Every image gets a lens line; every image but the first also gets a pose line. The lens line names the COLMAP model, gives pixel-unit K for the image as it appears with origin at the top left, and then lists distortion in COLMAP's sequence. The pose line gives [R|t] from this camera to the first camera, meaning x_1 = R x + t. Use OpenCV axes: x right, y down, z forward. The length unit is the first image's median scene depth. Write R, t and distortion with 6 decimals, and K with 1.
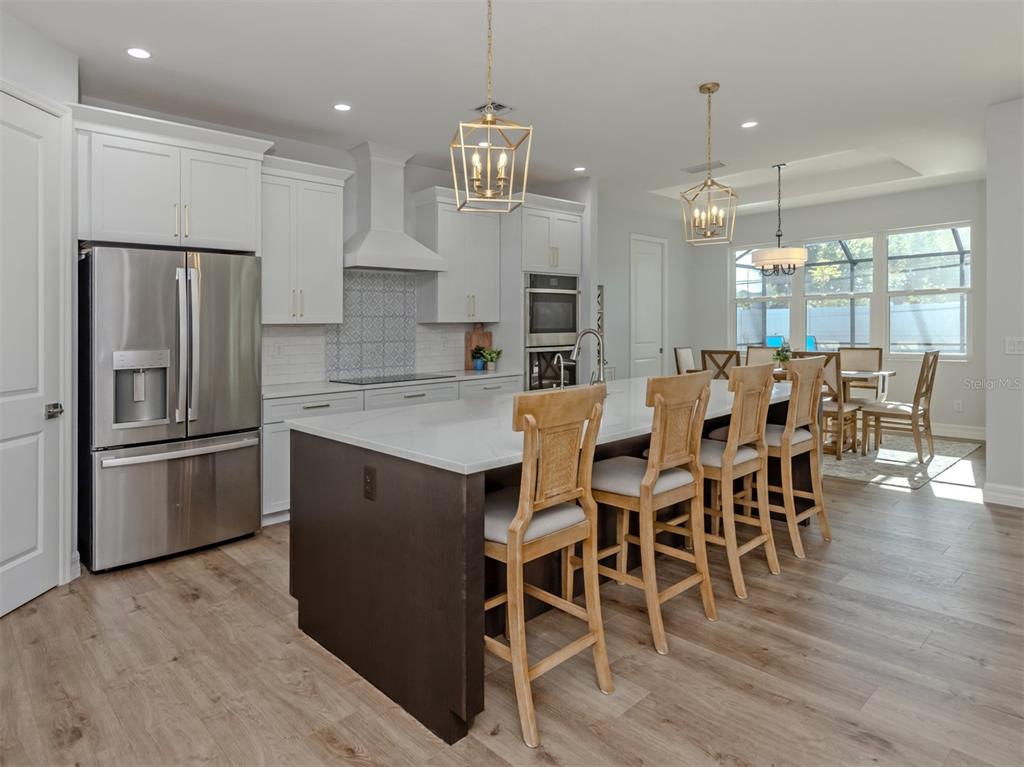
lens RADIAL K [[585.9, 0, 453.9], [0, 585.9, 330.0], [0, 0, 1]] dist [0.005061, 0.004360]
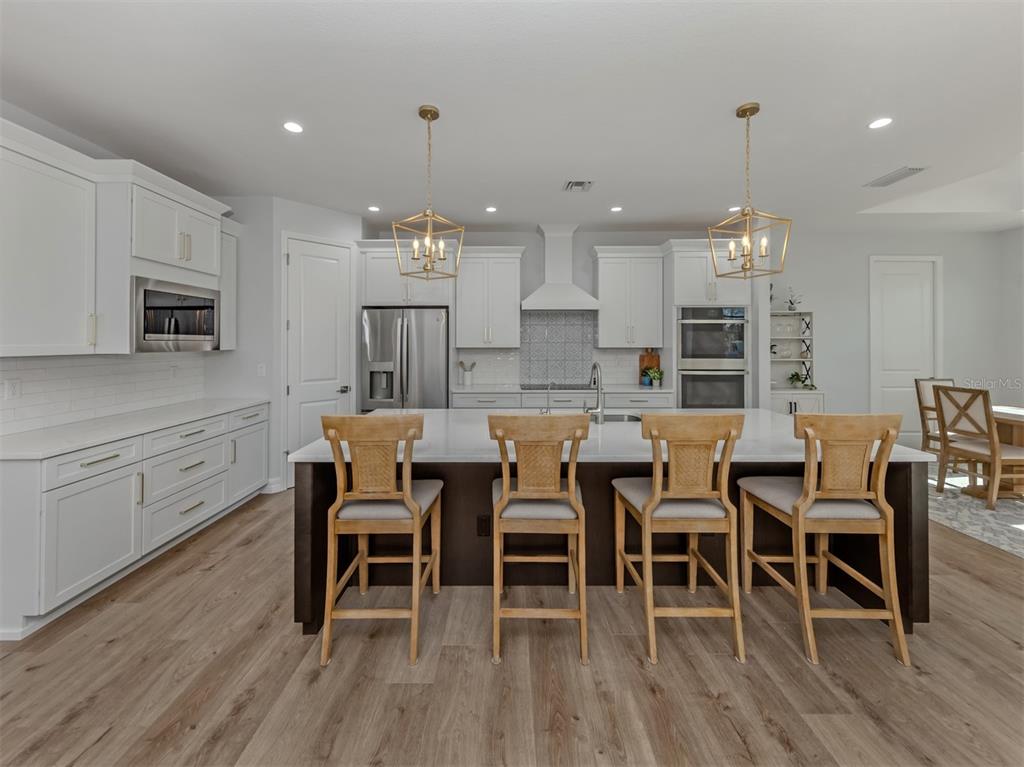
lens RADIAL K [[380.4, 0, 518.2], [0, 380.4, 339.8], [0, 0, 1]] dist [0.007321, -0.000919]
pose [[0.763606, 0.012840, -0.645555, 0.376884], [-0.014613, 0.999890, 0.002602, -0.029000], [0.645517, 0.007447, 0.763710, 0.207124]]
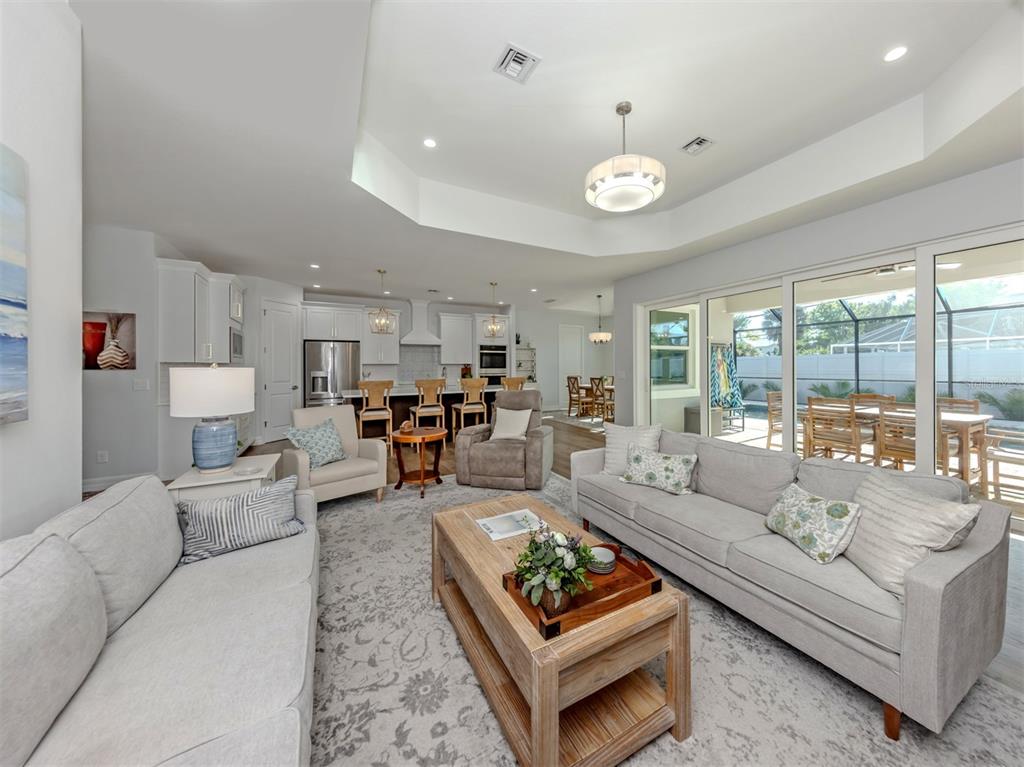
lens RADIAL K [[355.7, 0, 532.3], [0, 355.7, 373.8], [0, 0, 1]] dist [-0.000230, -0.000020]
pose [[0.978714, 0.017931, -0.204443, 0.676083], [-0.013862, 0.999677, 0.021320, -0.007640], [0.204759, -0.018033, 0.978646, -0.472084]]
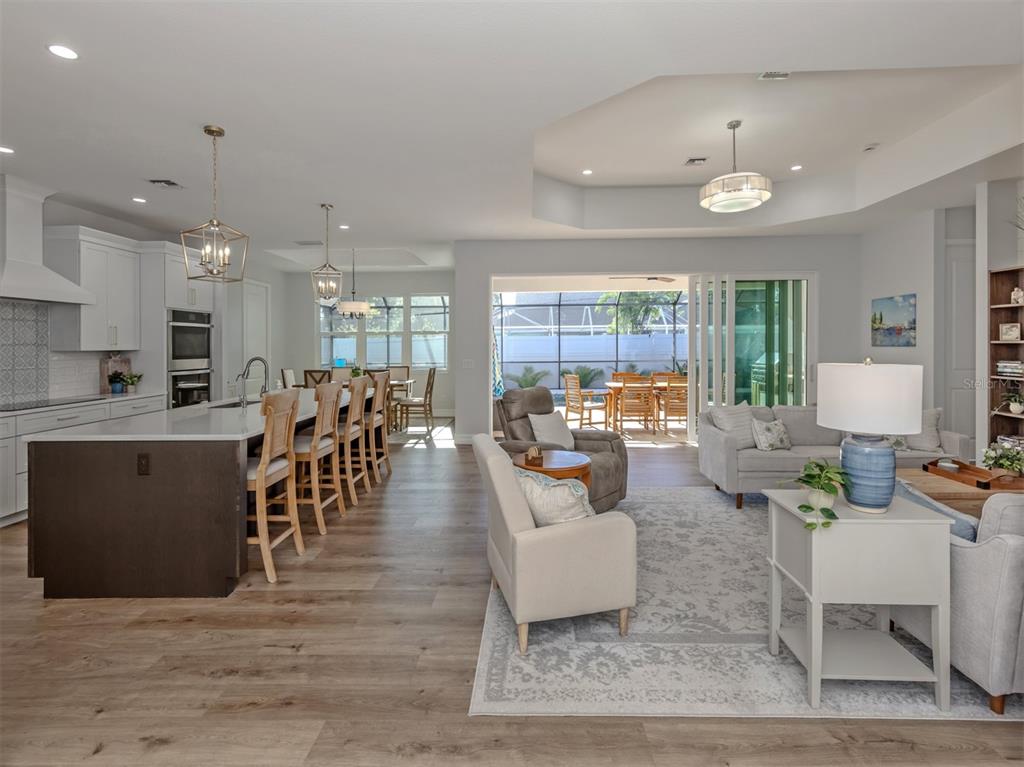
lens RADIAL K [[530.3, 0, 508.3], [0, 530.3, 360.8], [0, 0, 1]] dist [0.000644, -0.000269]
pose [[0.674209, -0.011742, 0.738447, -0.211107], [0.000419, 0.999880, 0.015516, -0.008498], [-0.738541, -0.010152, 0.674133, -0.239977]]
